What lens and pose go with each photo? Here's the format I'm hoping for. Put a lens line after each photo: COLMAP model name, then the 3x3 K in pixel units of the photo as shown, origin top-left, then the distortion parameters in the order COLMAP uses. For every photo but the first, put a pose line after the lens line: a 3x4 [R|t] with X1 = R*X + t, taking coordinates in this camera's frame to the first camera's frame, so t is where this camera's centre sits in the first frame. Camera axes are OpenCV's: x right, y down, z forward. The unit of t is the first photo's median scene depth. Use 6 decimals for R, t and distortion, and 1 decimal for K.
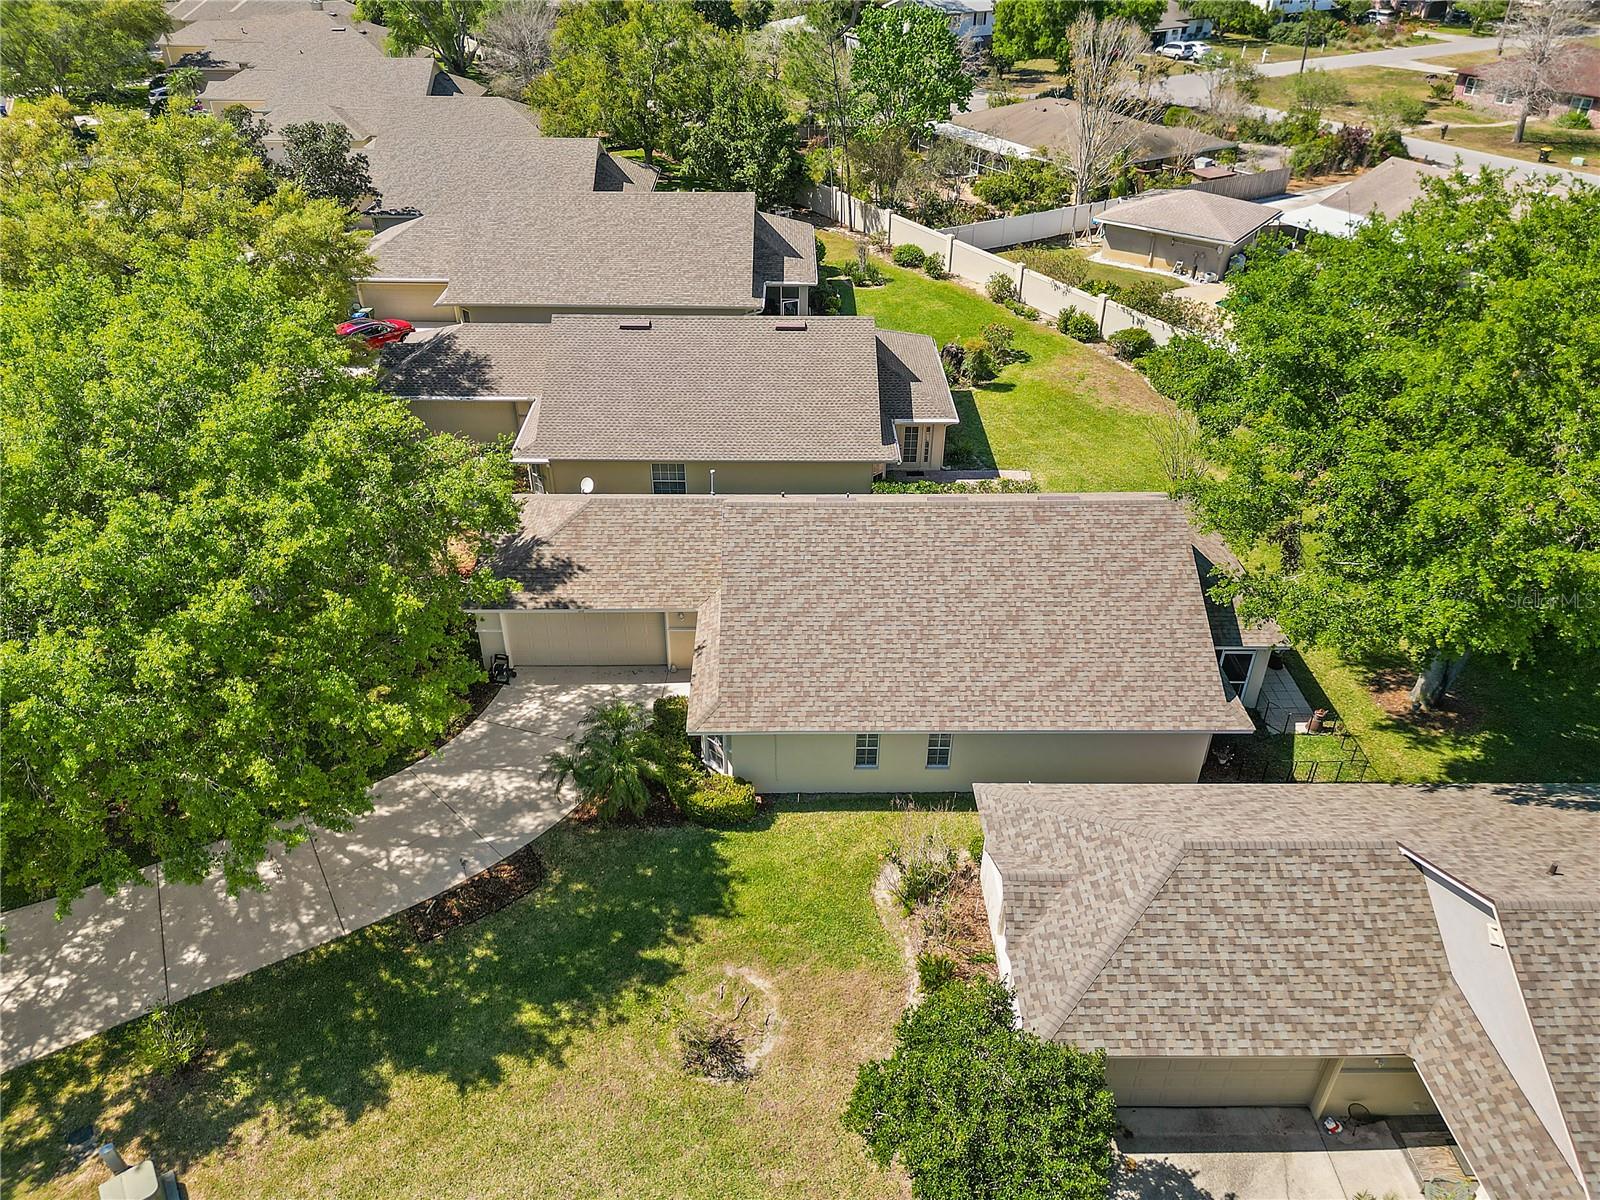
lens RADIAL K [[1142.2, 0, 800.0], [0, 1142.2, 600.0], [0, 0, 1]] dist [0.077716, -0.076904]
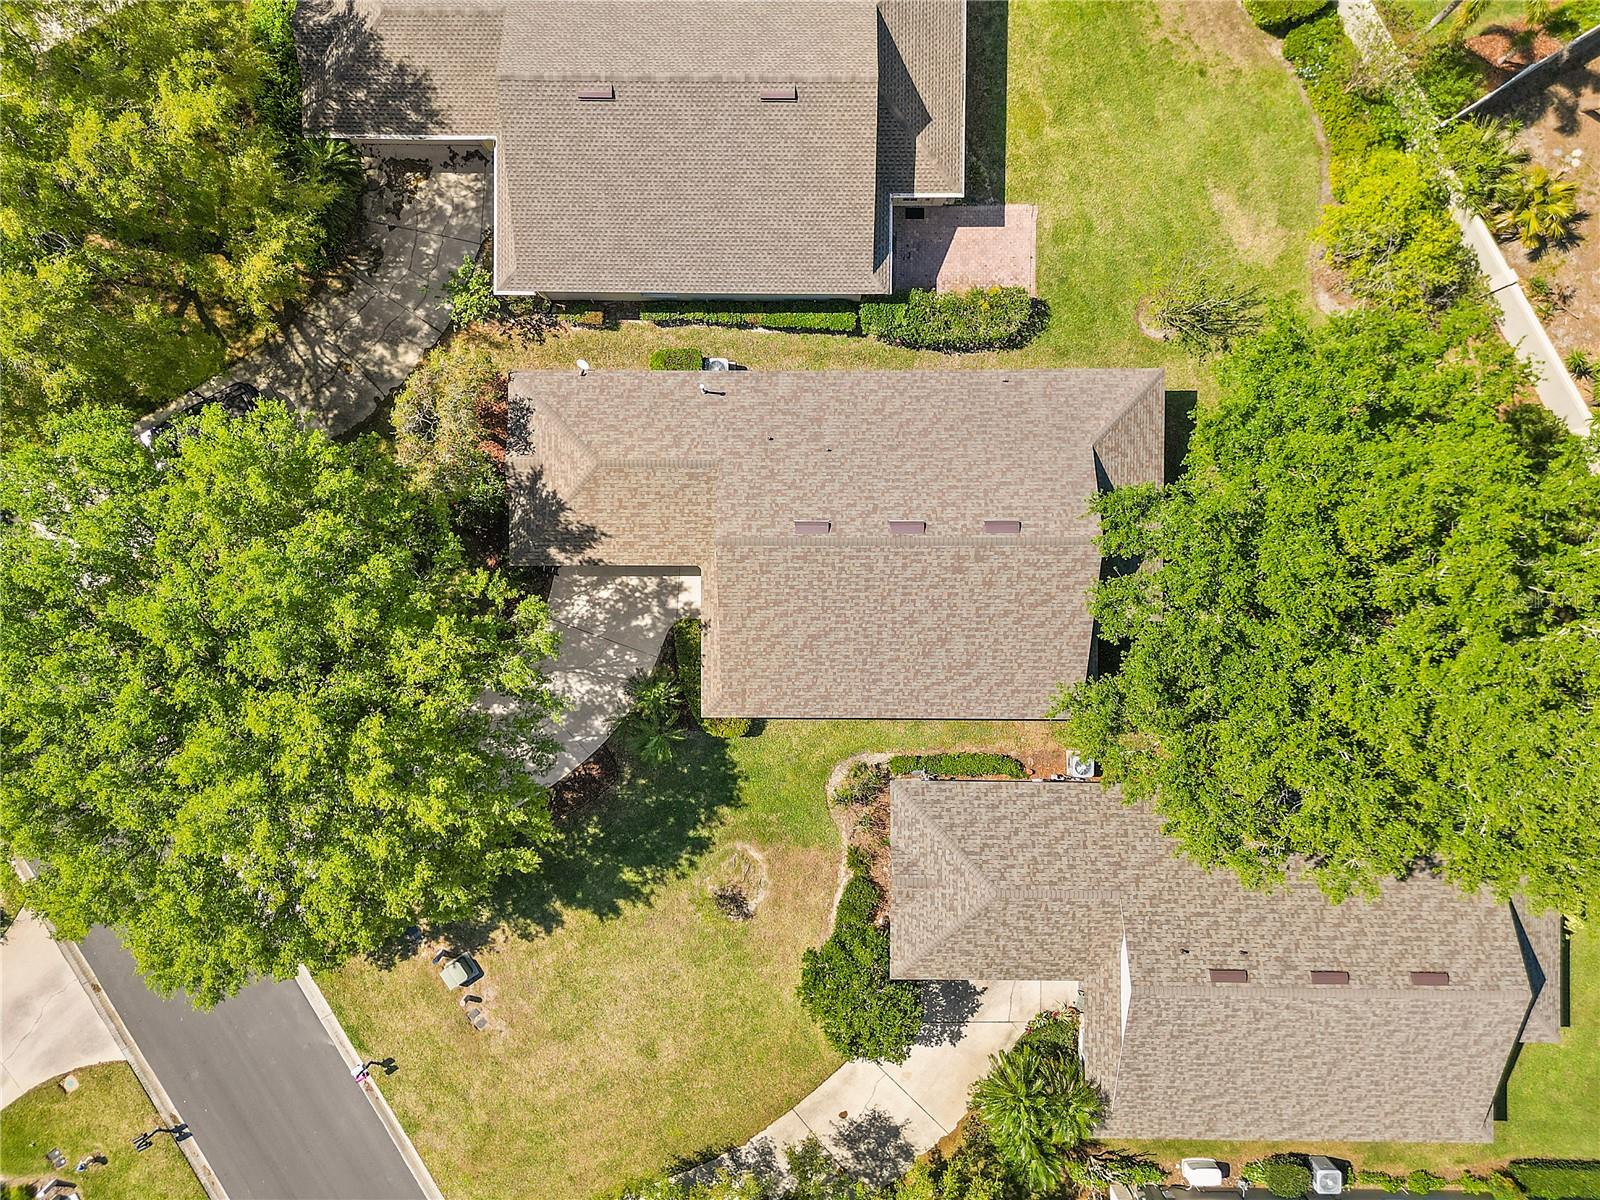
lens RADIAL K [[1117.1, 0, 806.9], [0, 1117.1, 610.3], [0, 0, 1]] dist [0.159474, -0.329671]
pose [[0.999721, 0.020303, -0.012098, 0.048289], [-0.000695, 0.536922, 0.843632, -1.154417], [0.023624, -0.843388, 0.536786, 0.354315]]
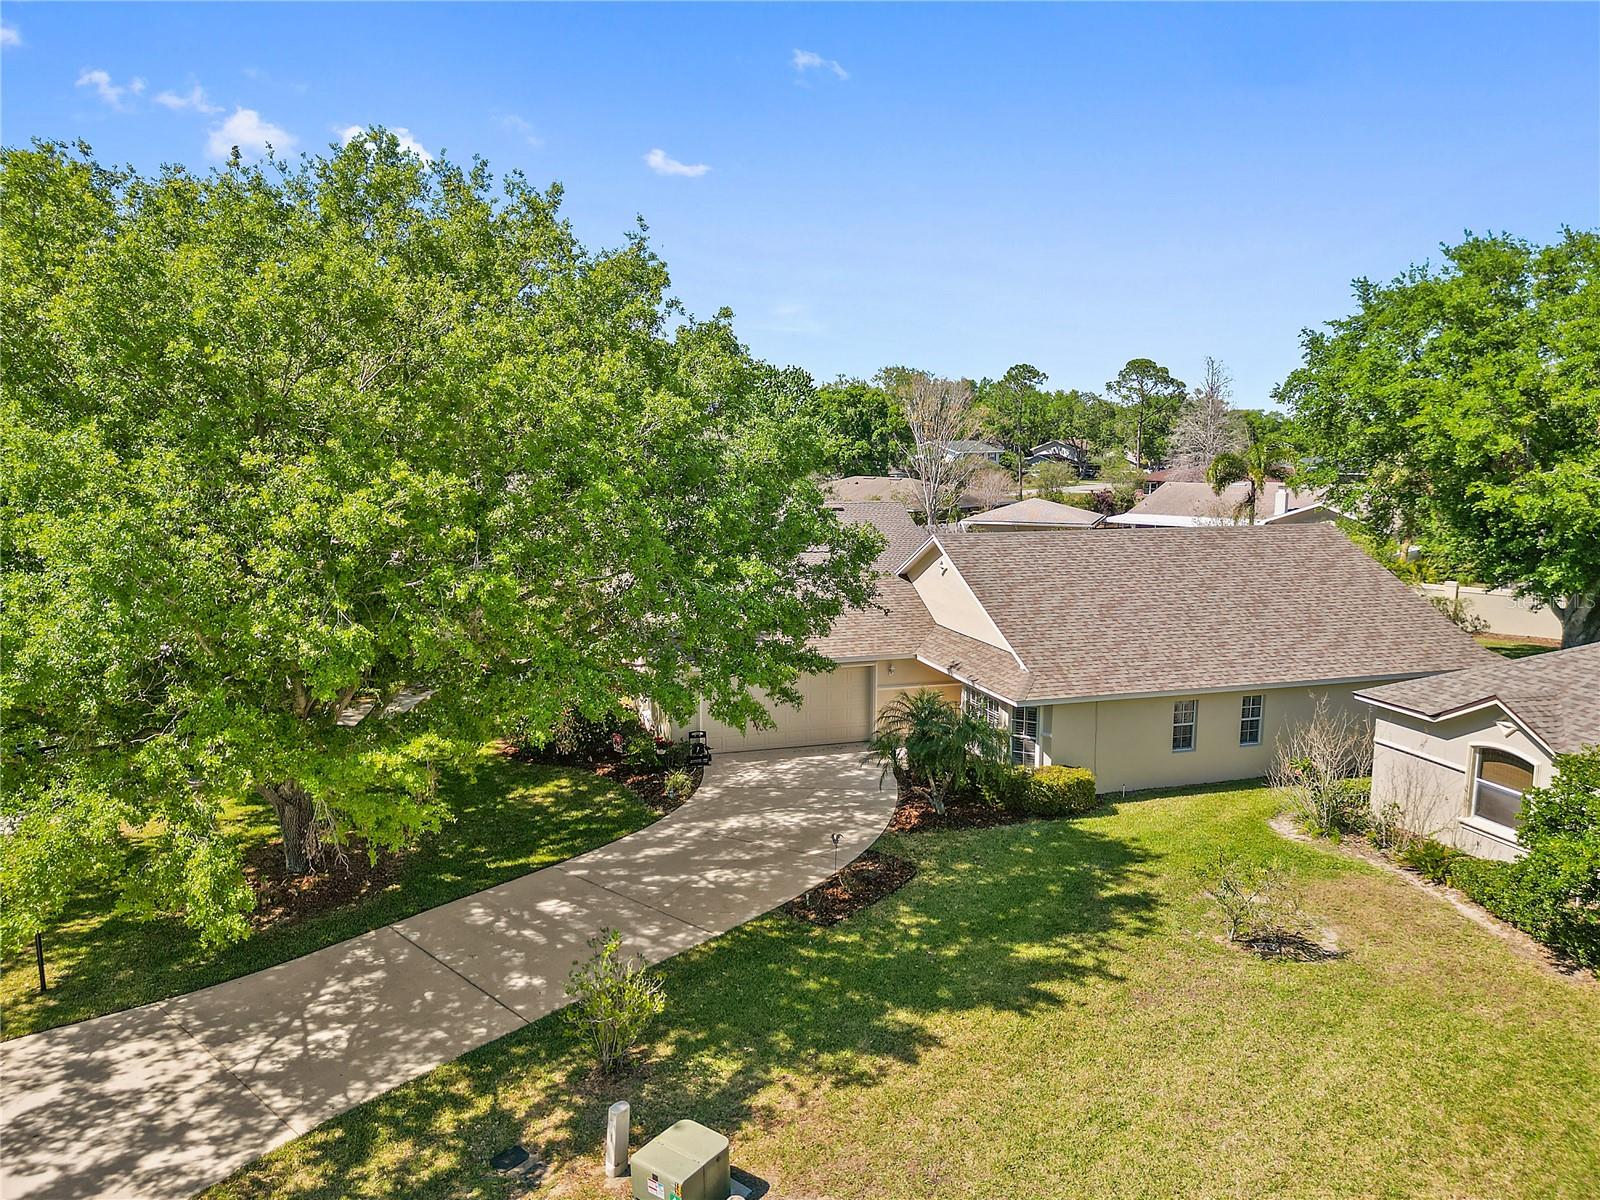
lens RADIAL K [[1142.2, 0, 800.0], [0, 1142.2, 600.0], [0, 0, 1]] dist [0.077716, -0.076904]
pose [[0.958644, -0.045901, 0.280881, -0.500655], [0.159548, 0.903925, -0.396818, 0.367282], [-0.235681, 0.425221, 0.873866, 0.237701]]
